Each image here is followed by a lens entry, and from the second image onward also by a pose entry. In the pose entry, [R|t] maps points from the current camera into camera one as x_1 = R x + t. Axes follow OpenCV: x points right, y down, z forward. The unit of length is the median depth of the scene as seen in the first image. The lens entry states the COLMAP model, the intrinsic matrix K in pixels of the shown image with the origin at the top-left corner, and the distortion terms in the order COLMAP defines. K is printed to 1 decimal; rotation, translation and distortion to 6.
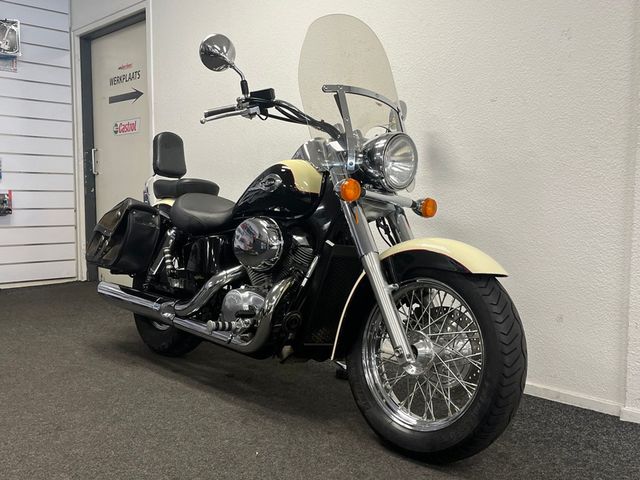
lens RADIAL K [[640.5, 0, 317.5], [0, 640.5, 245.7], [0, 0, 1]] dist [0.016567, 0.000000]
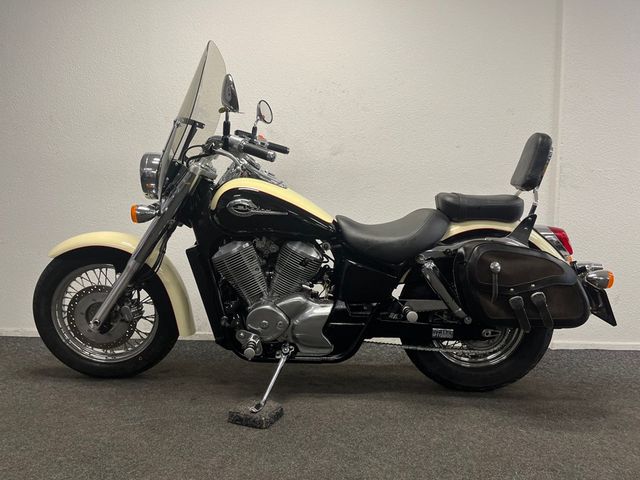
lens RADIAL K [[486.7, 0, 316.7], [0, 486.7, 237.7], [0, 0, 1]] dist [0.053963, -0.065561]
pose [[0.695639, -0.020027, 0.718112, -0.763566], [0.043893, 0.998929, -0.014661, -0.022098], [-0.717049, 0.041719, 0.695773, 0.488634]]
